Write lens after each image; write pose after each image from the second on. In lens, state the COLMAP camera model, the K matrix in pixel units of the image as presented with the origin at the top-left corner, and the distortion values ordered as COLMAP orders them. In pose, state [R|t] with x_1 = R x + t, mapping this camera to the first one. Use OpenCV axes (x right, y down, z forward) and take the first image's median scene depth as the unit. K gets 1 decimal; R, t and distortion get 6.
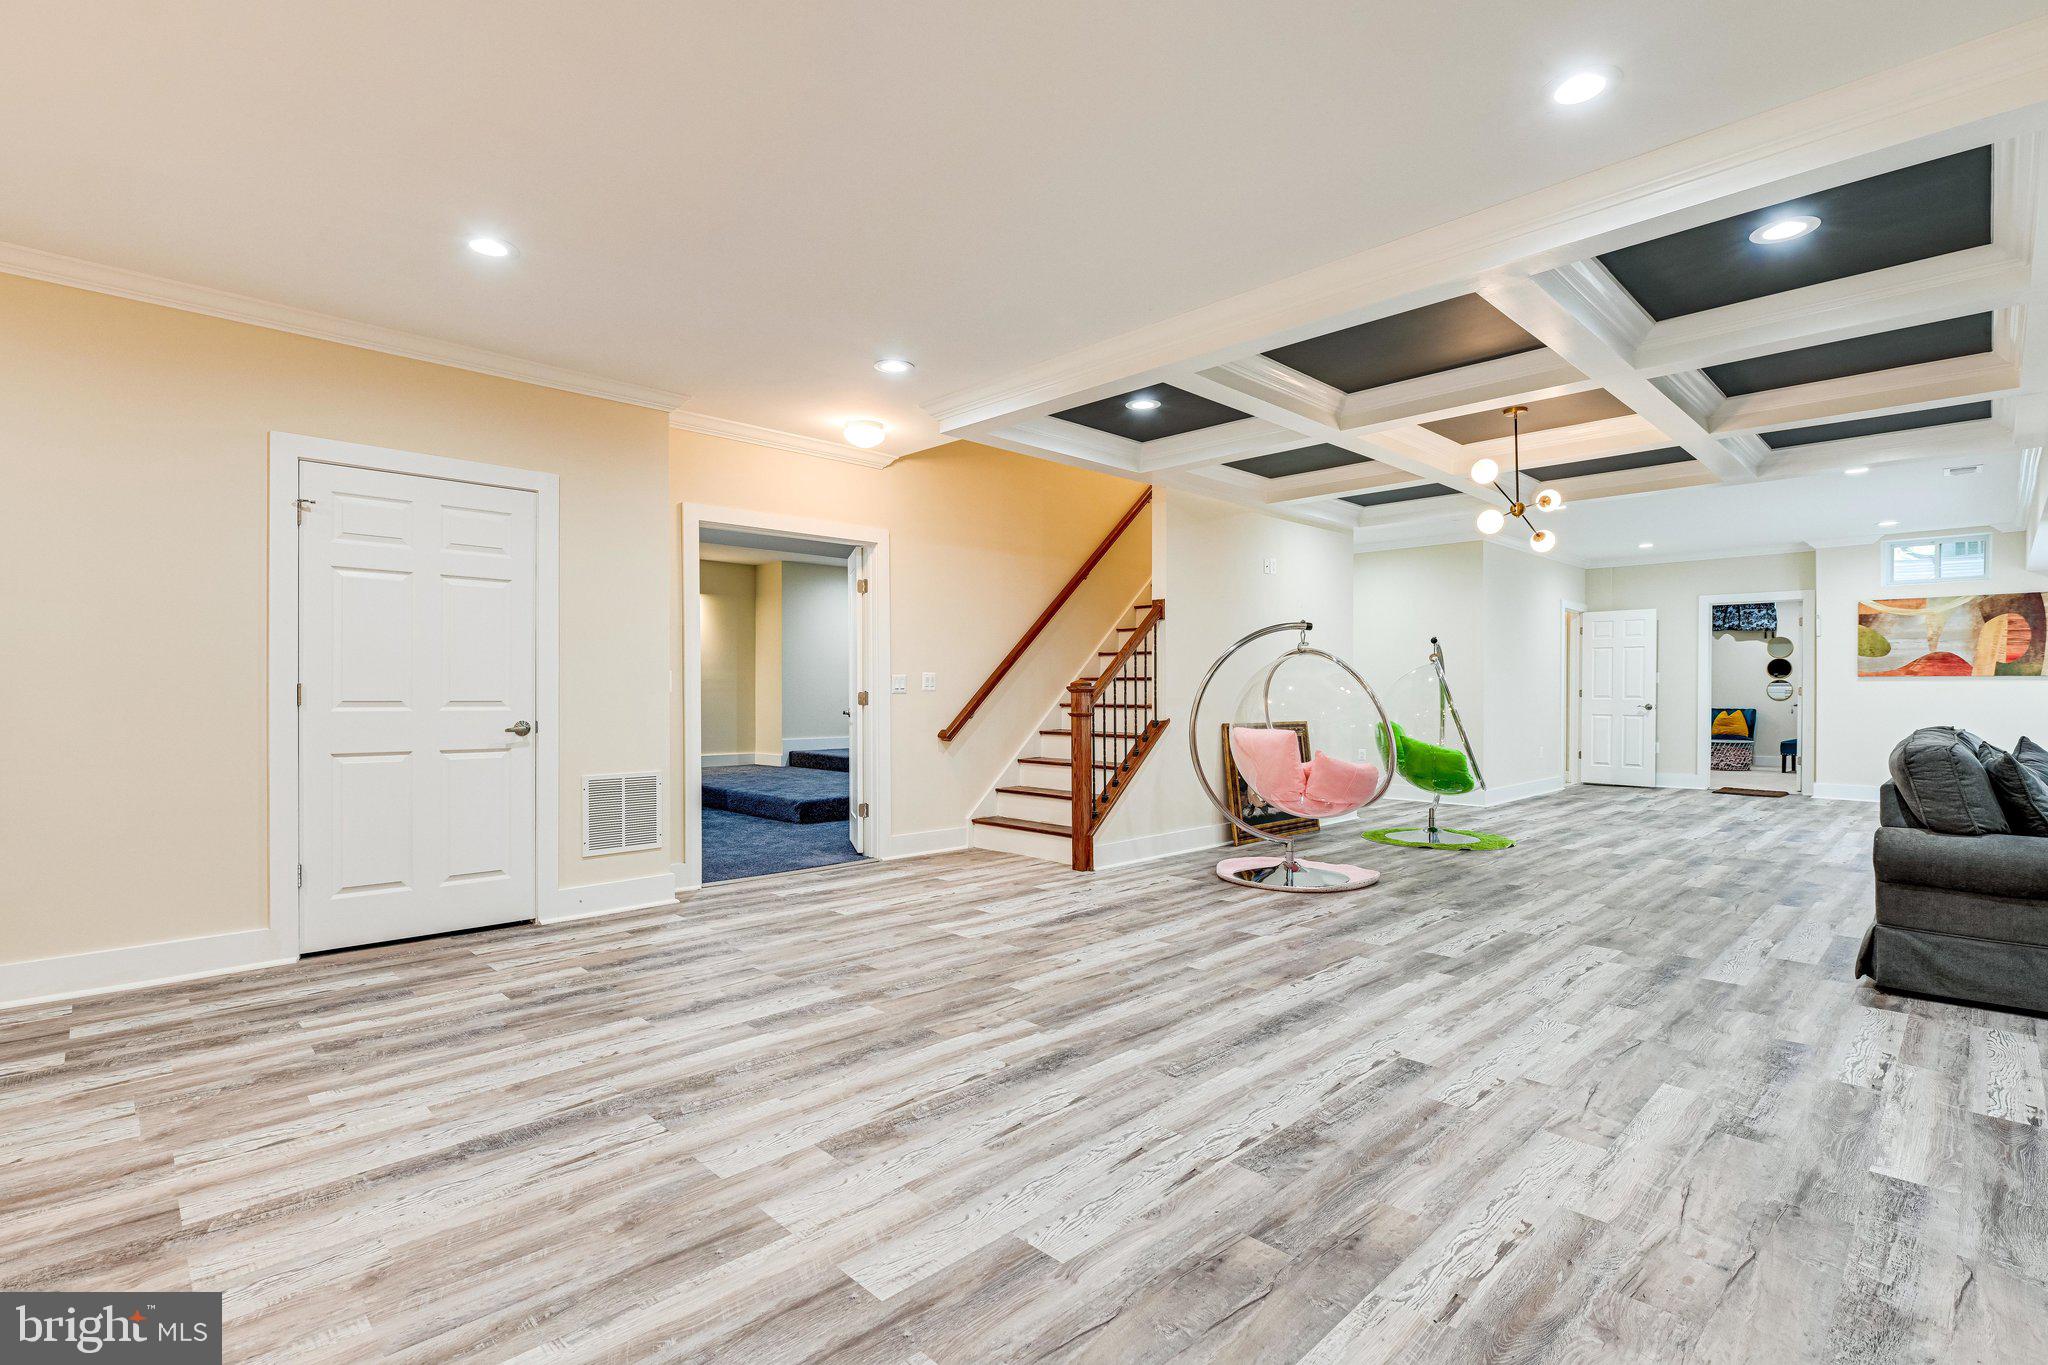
lens RADIAL K [[937.8, 0, 1024.8], [0, 937.8, 692.4], [0, 0, 1]] dist [-0.007653, -0.000748]
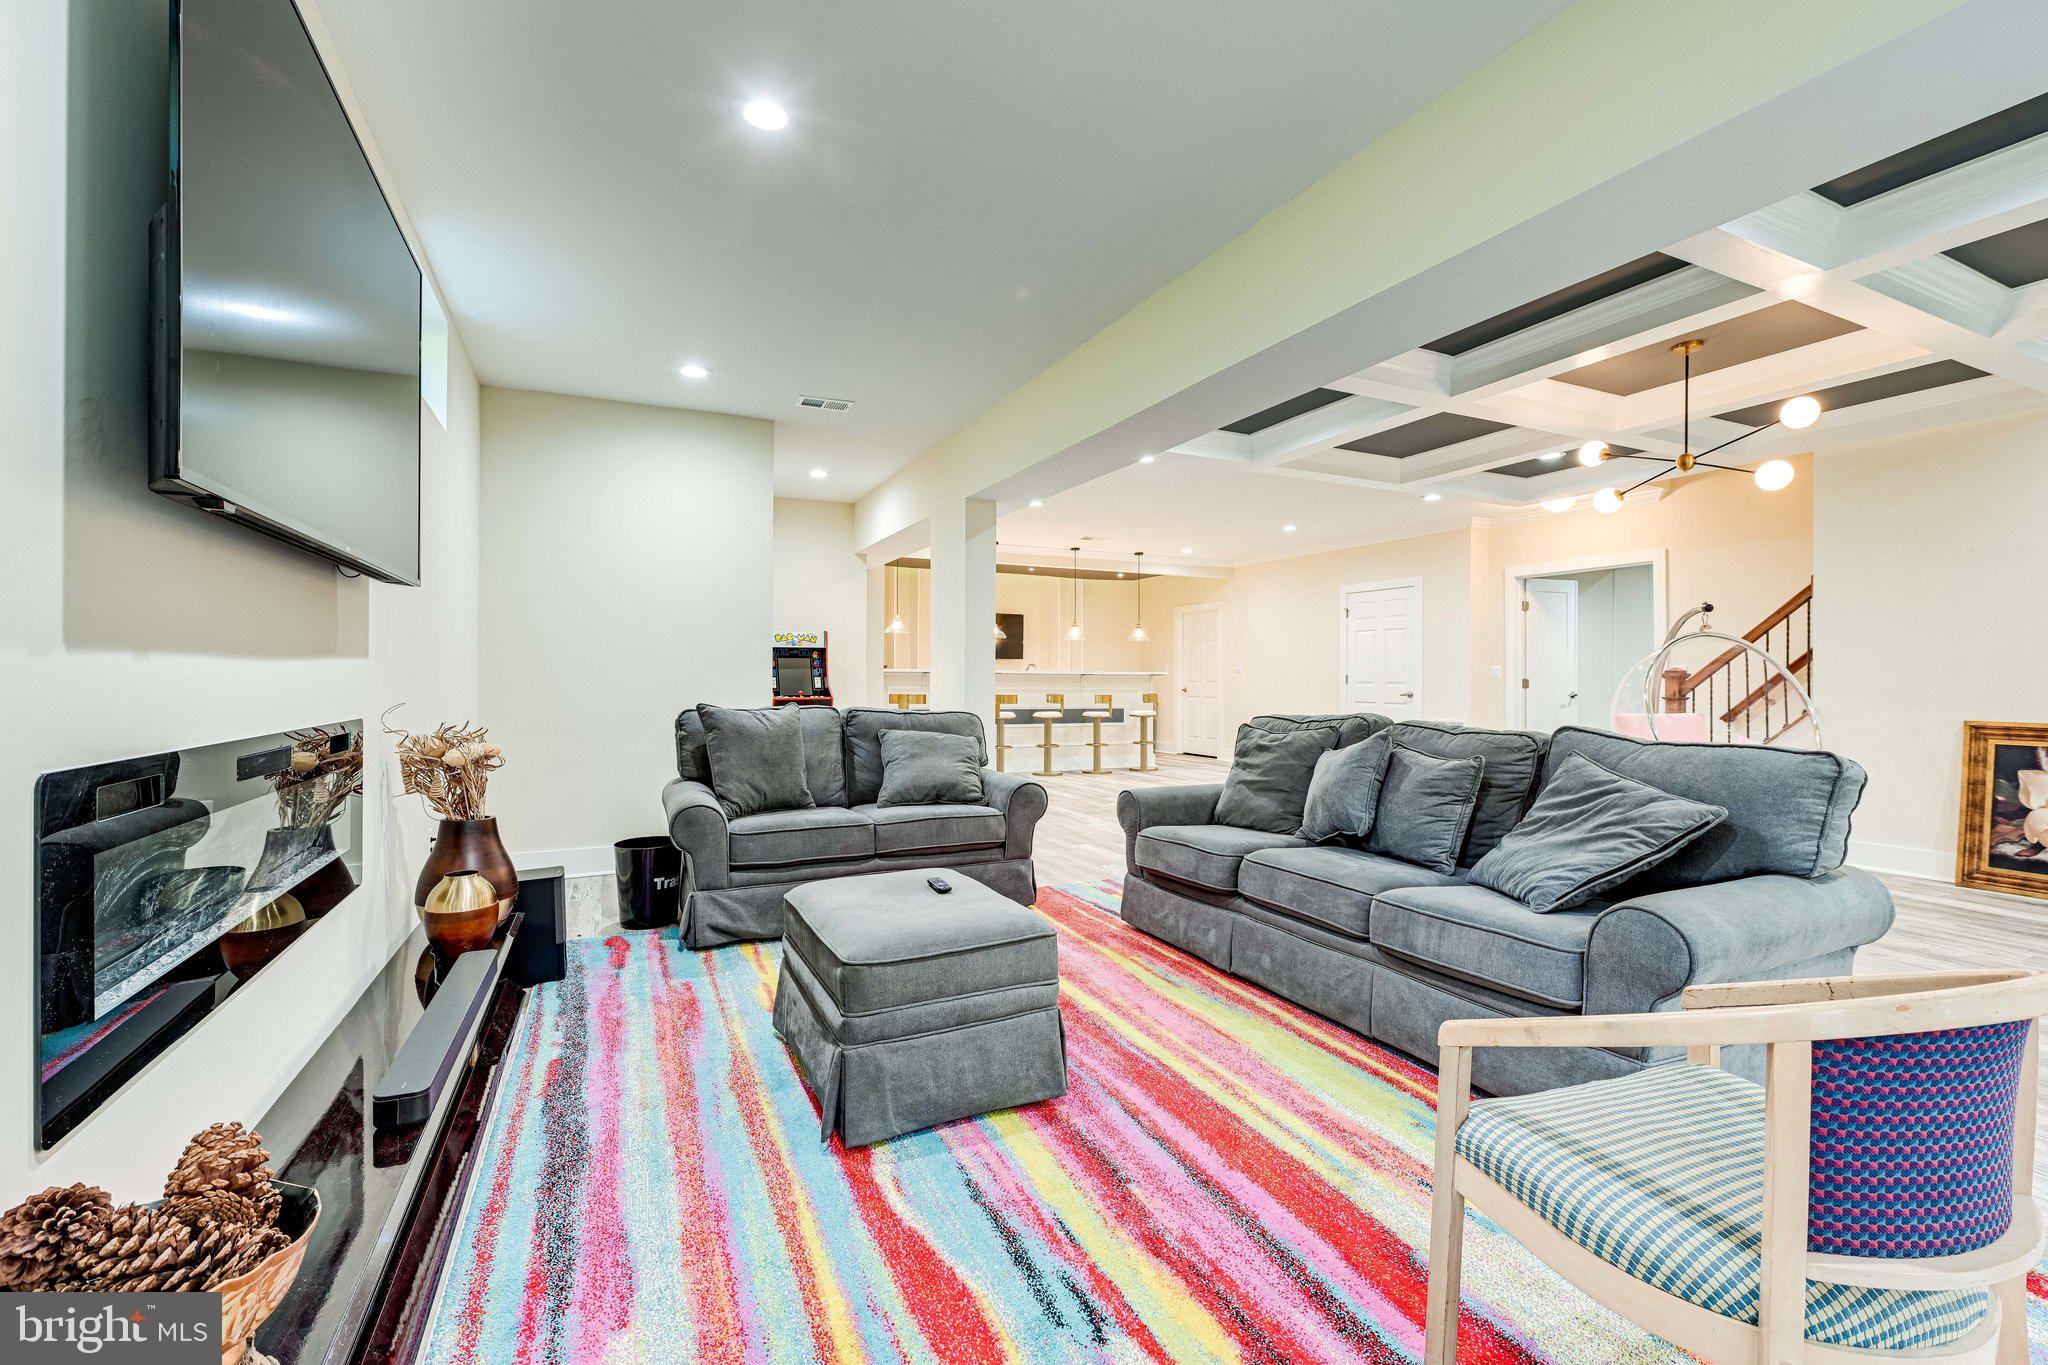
lens RADIAL K [[856.2, 0, 1016.4], [0, 856.2, 675.0], [0, 0, 1]] dist [-0.010677, -0.000857]
pose [[-0.332898, -0.002986, -0.942958, 2.363730], [-0.004223, 0.999990, -0.001676, 0.001209], [0.942954, 0.003424, -0.332907, 1.081424]]
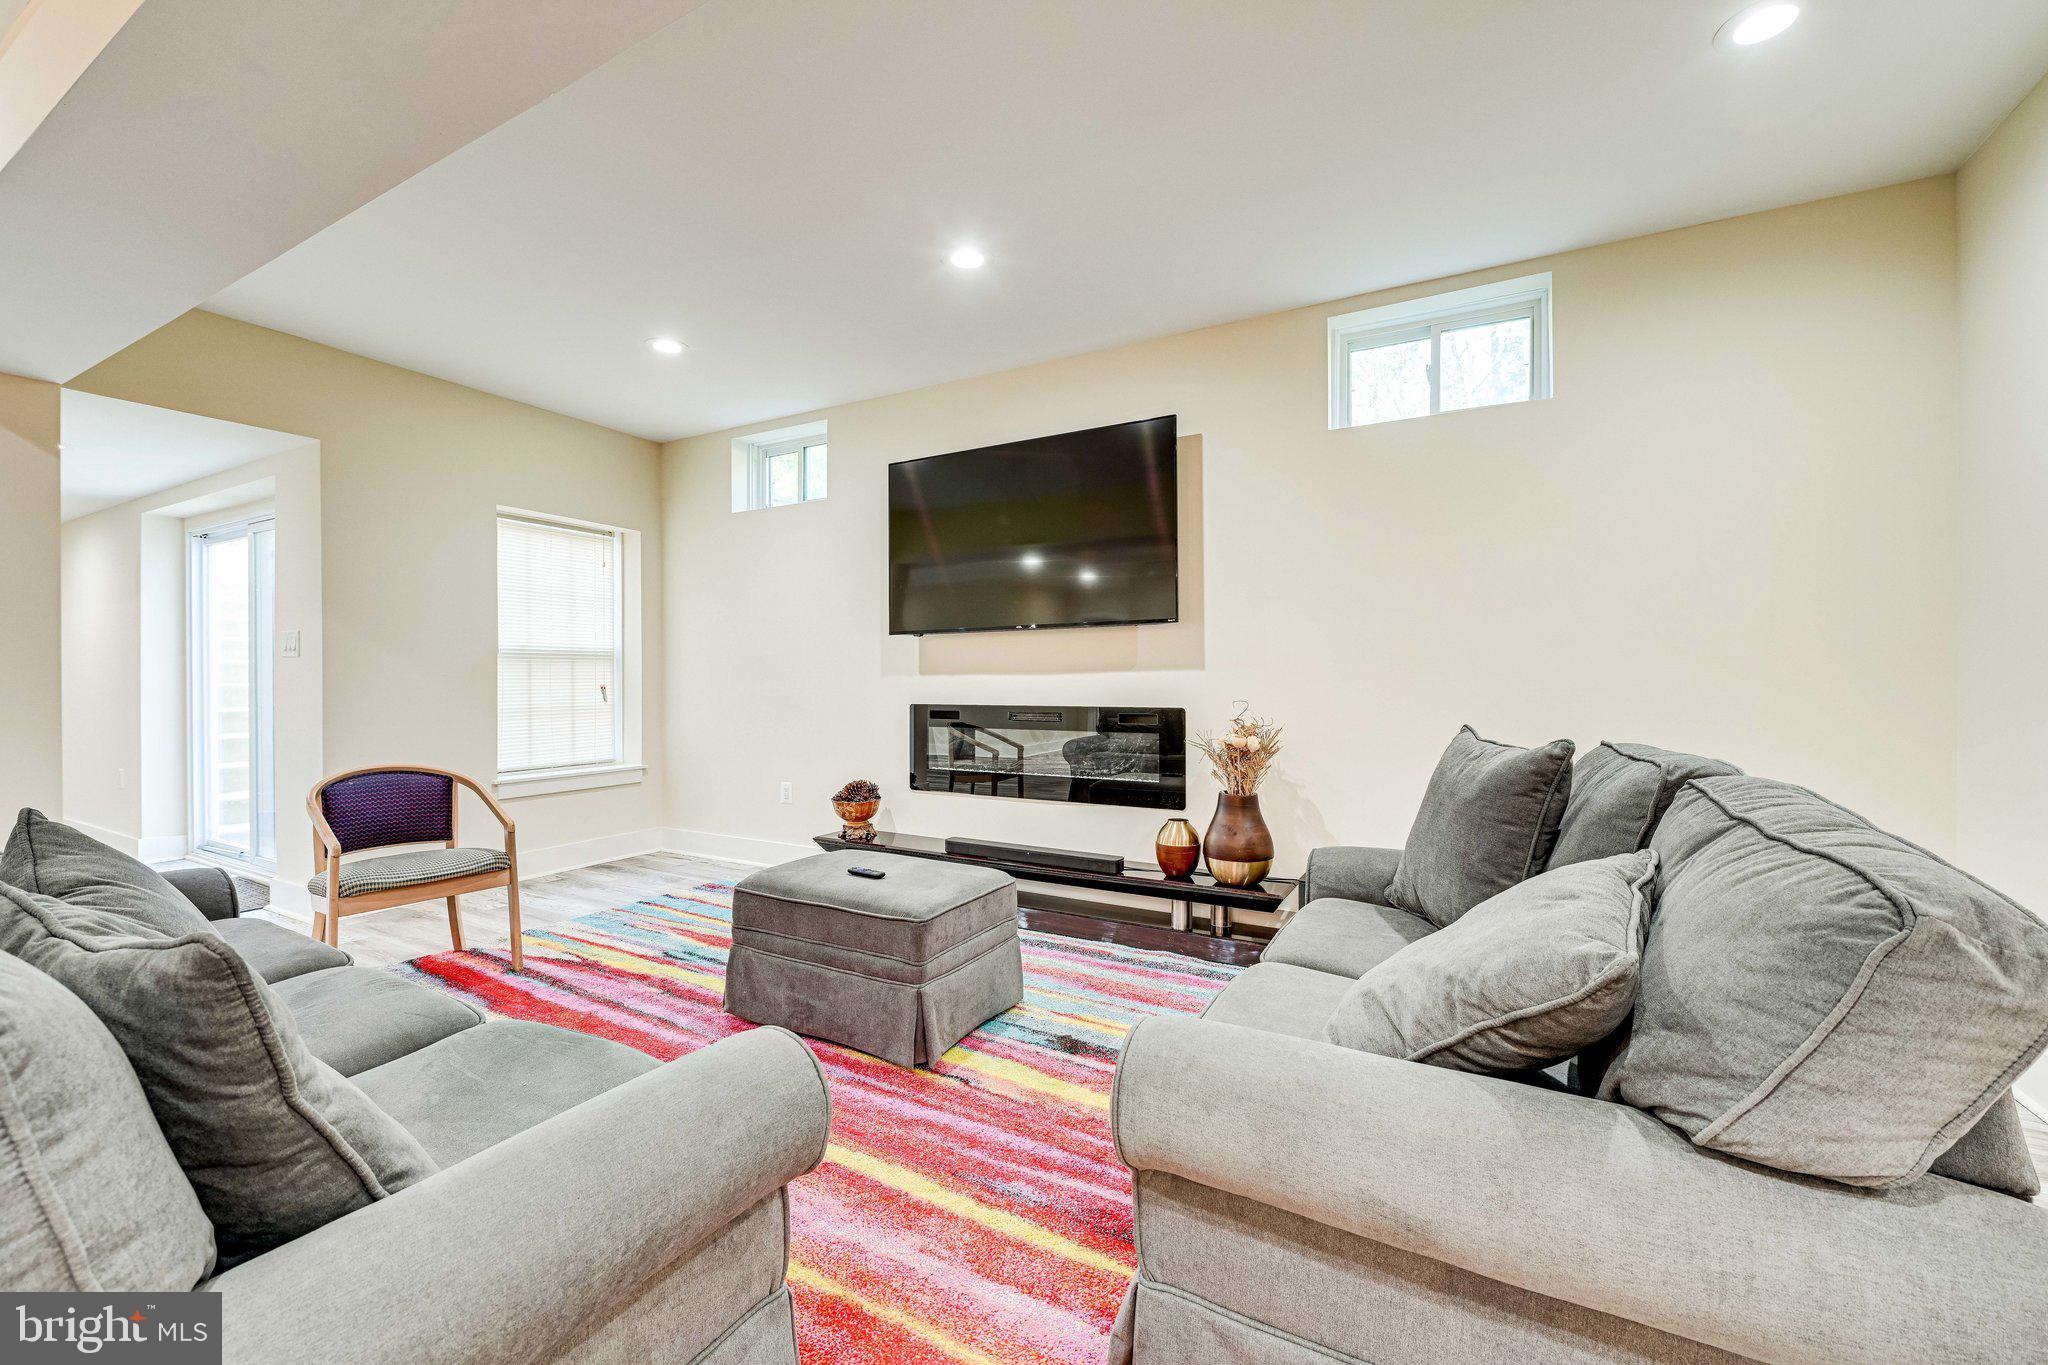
lens RADIAL K [[805.3, 0, 1016.7], [0, 805.3, 677.1], [0, 0, 1]] dist [-0.007498, -0.000435]
pose [[-0.280177, 0.009142, 0.959905, 0.796337], [0.003206, 0.999958, -0.008588, 0.006980], [-0.959943, 0.000671, -0.280194, 0.829452]]
